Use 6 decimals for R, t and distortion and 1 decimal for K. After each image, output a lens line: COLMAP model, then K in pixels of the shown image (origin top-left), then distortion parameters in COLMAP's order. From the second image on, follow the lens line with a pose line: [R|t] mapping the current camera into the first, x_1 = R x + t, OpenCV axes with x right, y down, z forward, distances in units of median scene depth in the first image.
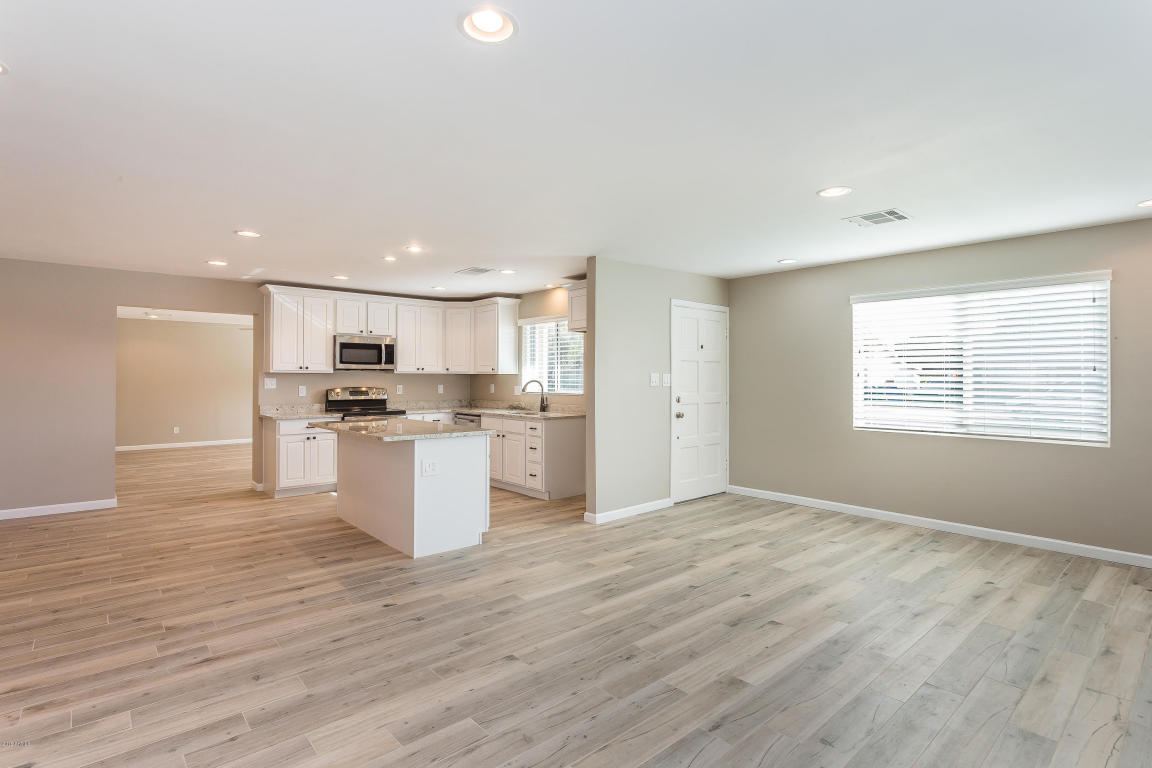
lens RADIAL K [[563.0, 0, 576.2], [0, 563.0, 375.6], [0, 0, 1]] dist [-0.010354, 0.000858]
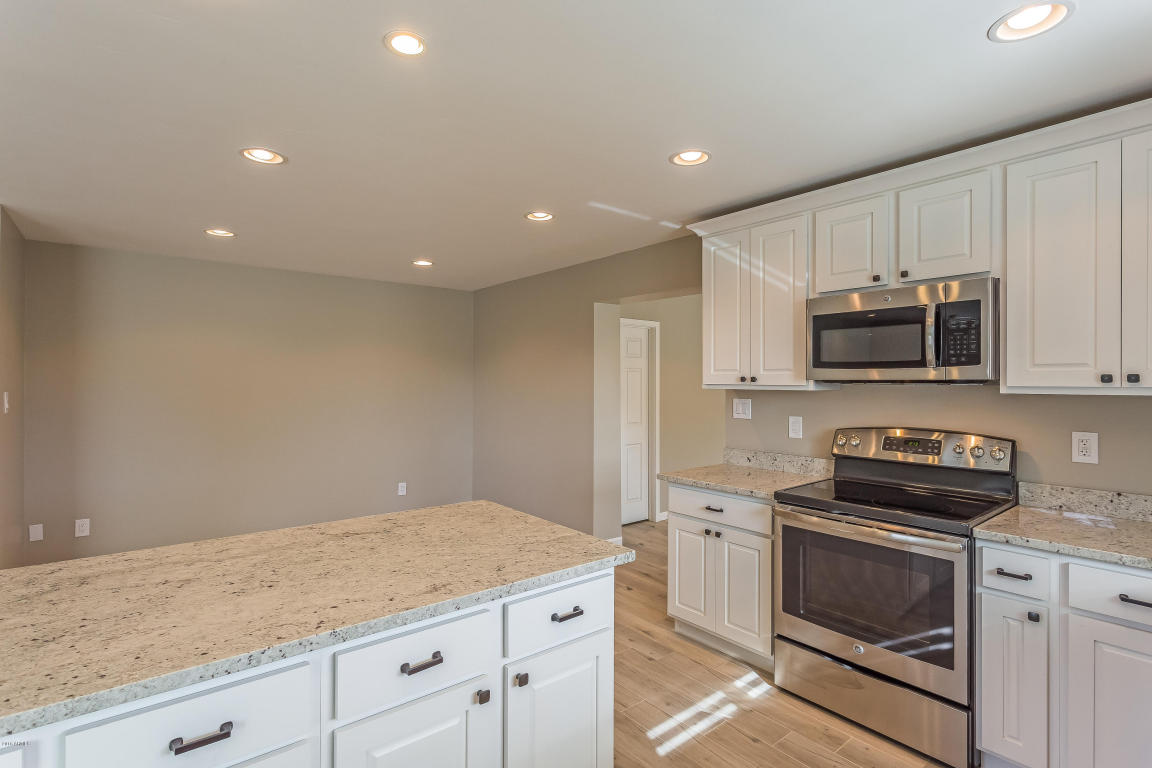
lens RADIAL K [[558.6, 0, 573.1], [0, 558.6, 379.1], [0, 0, 1]] dist [0.003175, 0.000715]
pose [[-0.034661, -0.005833, -0.999382, -0.012176], [0.000565, 0.999983, -0.005856, -0.011612], [0.999399, -0.000768, -0.034657, 0.898557]]
